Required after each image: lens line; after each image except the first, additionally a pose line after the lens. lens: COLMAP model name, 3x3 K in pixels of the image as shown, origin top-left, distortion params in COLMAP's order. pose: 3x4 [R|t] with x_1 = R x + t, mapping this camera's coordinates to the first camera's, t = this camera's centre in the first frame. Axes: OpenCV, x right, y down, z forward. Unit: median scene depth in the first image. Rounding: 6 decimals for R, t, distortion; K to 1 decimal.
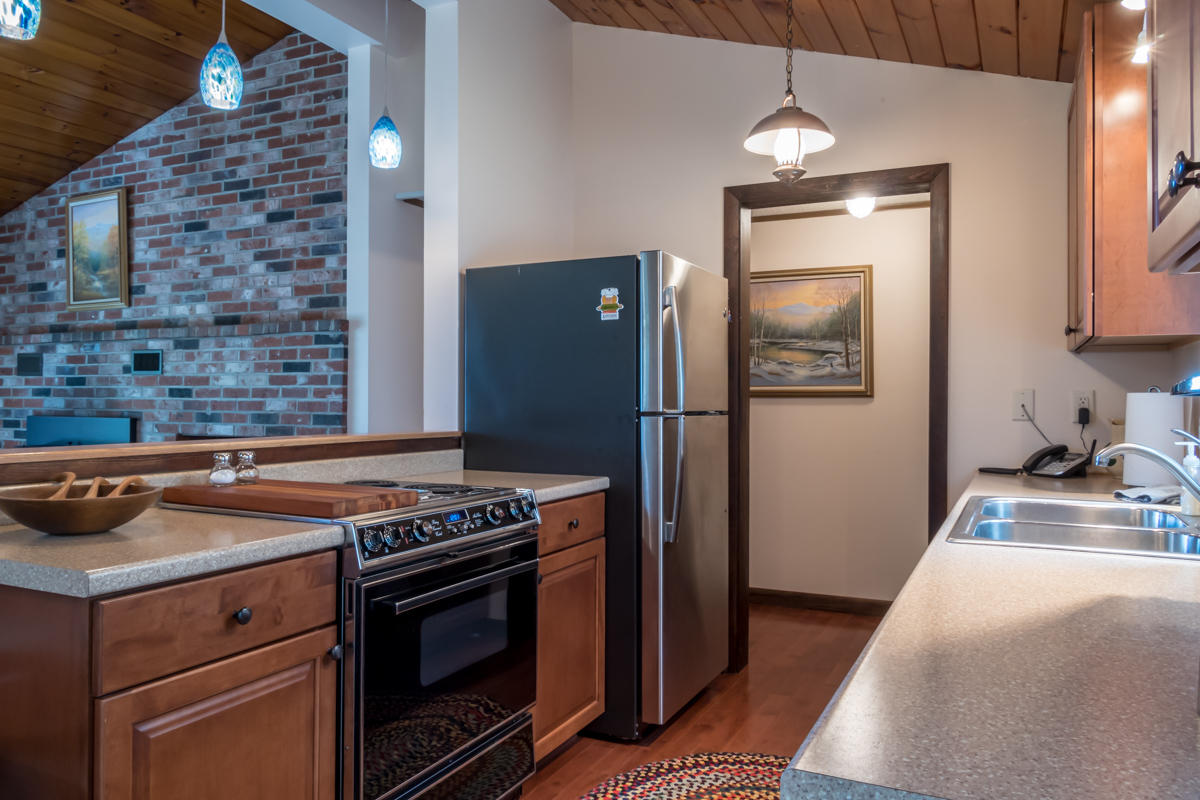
lens RADIAL K [[865.4, 0, 585.8], [0, 865.4, 397.4], [0, 0, 1]] dist [-0.011158, 0.000761]
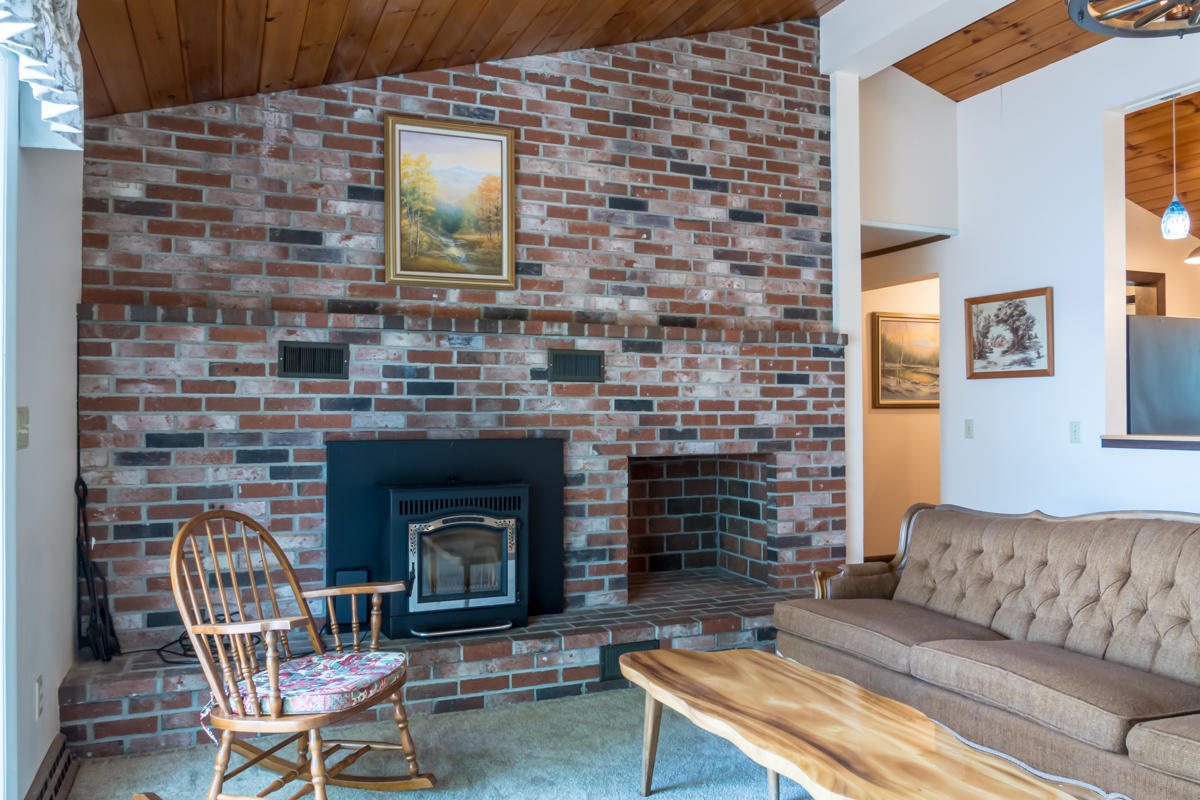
lens RADIAL K [[865.4, 0, 585.8], [0, 865.4, 397.4], [0, 0, 1]] dist [-0.011158, 0.000761]
pose [[0.661887, 0.005384, 0.749584, -1.104777], [0.001684, 0.999961, -0.008670, -0.005748], [-0.749602, 0.007001, 0.661852, 0.485577]]
